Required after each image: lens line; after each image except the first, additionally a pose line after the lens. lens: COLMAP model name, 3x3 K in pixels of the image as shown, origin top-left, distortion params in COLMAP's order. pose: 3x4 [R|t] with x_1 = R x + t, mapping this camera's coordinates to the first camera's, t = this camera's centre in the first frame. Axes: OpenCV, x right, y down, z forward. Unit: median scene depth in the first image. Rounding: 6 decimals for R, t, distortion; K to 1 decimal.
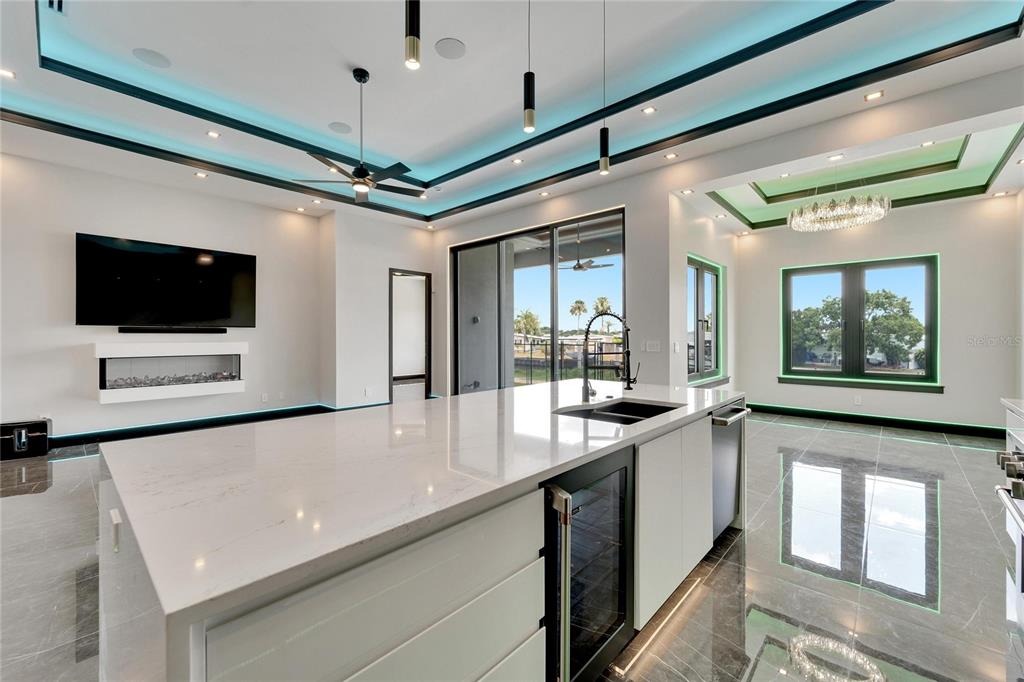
lens RADIAL K [[417.2, 0, 506.4], [0, 417.2, 335.3], [0, 0, 1]] dist [0.001922, 0.000205]
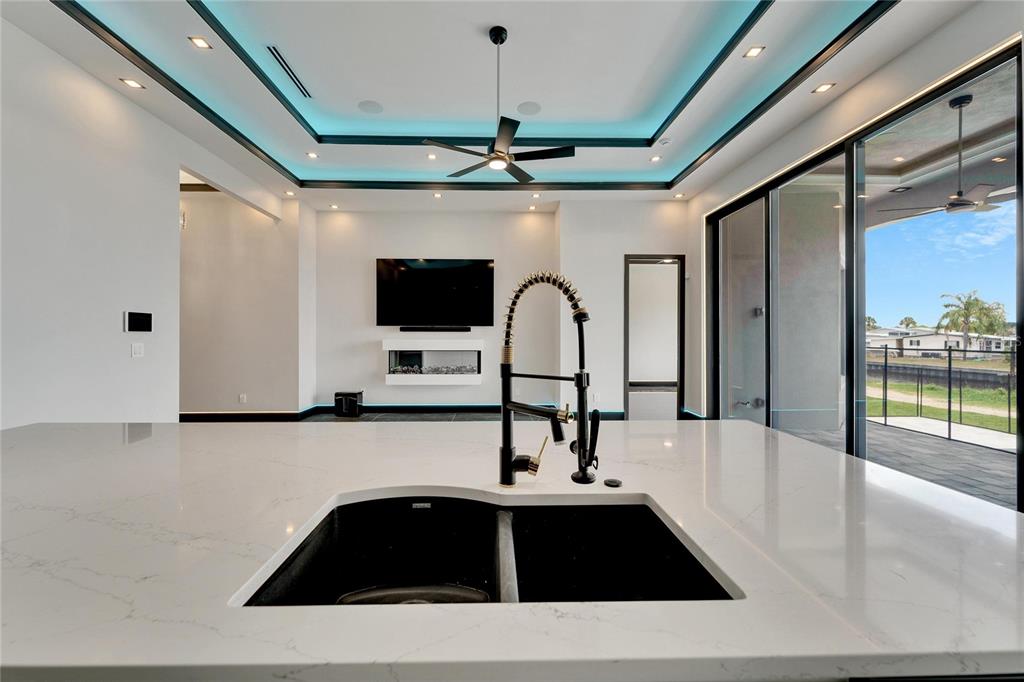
lens RADIAL K [[417.2, 0, 506.4], [0, 417.2, 335.3], [0, 0, 1]] dist [0.001922, 0.000205]
pose [[0.694827, 0.003047, -0.719171, 0.207534], [-0.000226, 0.999992, 0.004019, 0.000920], [0.719177, -0.002630, 0.694822, 0.286472]]
